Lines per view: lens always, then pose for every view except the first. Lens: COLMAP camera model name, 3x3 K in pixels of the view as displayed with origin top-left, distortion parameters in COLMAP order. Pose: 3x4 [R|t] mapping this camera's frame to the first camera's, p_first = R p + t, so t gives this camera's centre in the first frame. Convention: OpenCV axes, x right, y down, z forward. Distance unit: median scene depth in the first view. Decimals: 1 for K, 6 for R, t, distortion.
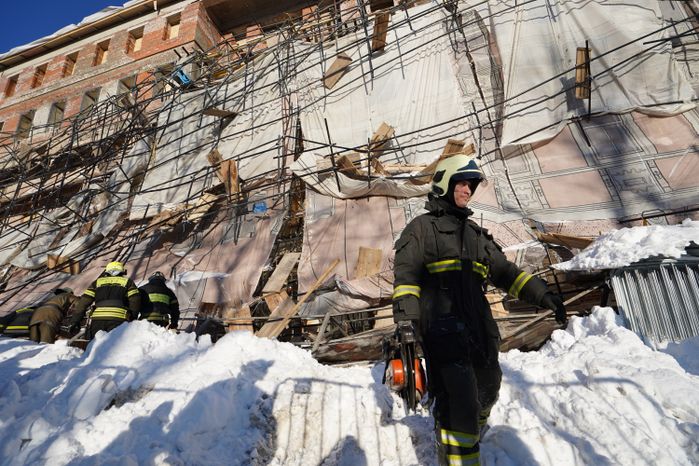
lens RADIAL K [[312.2, 0, 351.5], [0, 312.2, 228.9], [0, 0, 1]] dist [-0.034571, 0.003836]
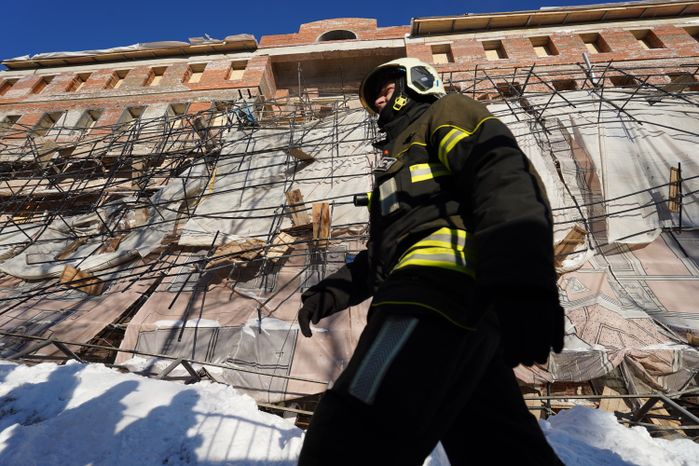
lens RADIAL K [[312.2, 0, 354.7], [0, 312.2, 230.3], [0, 0, 1]] dist [-0.034571, 0.003836]
pose [[0.978767, 0.188454, 0.080623, -0.287648], [-0.166610, 0.960561, -0.222628, 0.041362], [-0.119399, 0.204468, 0.971564, 0.073044]]
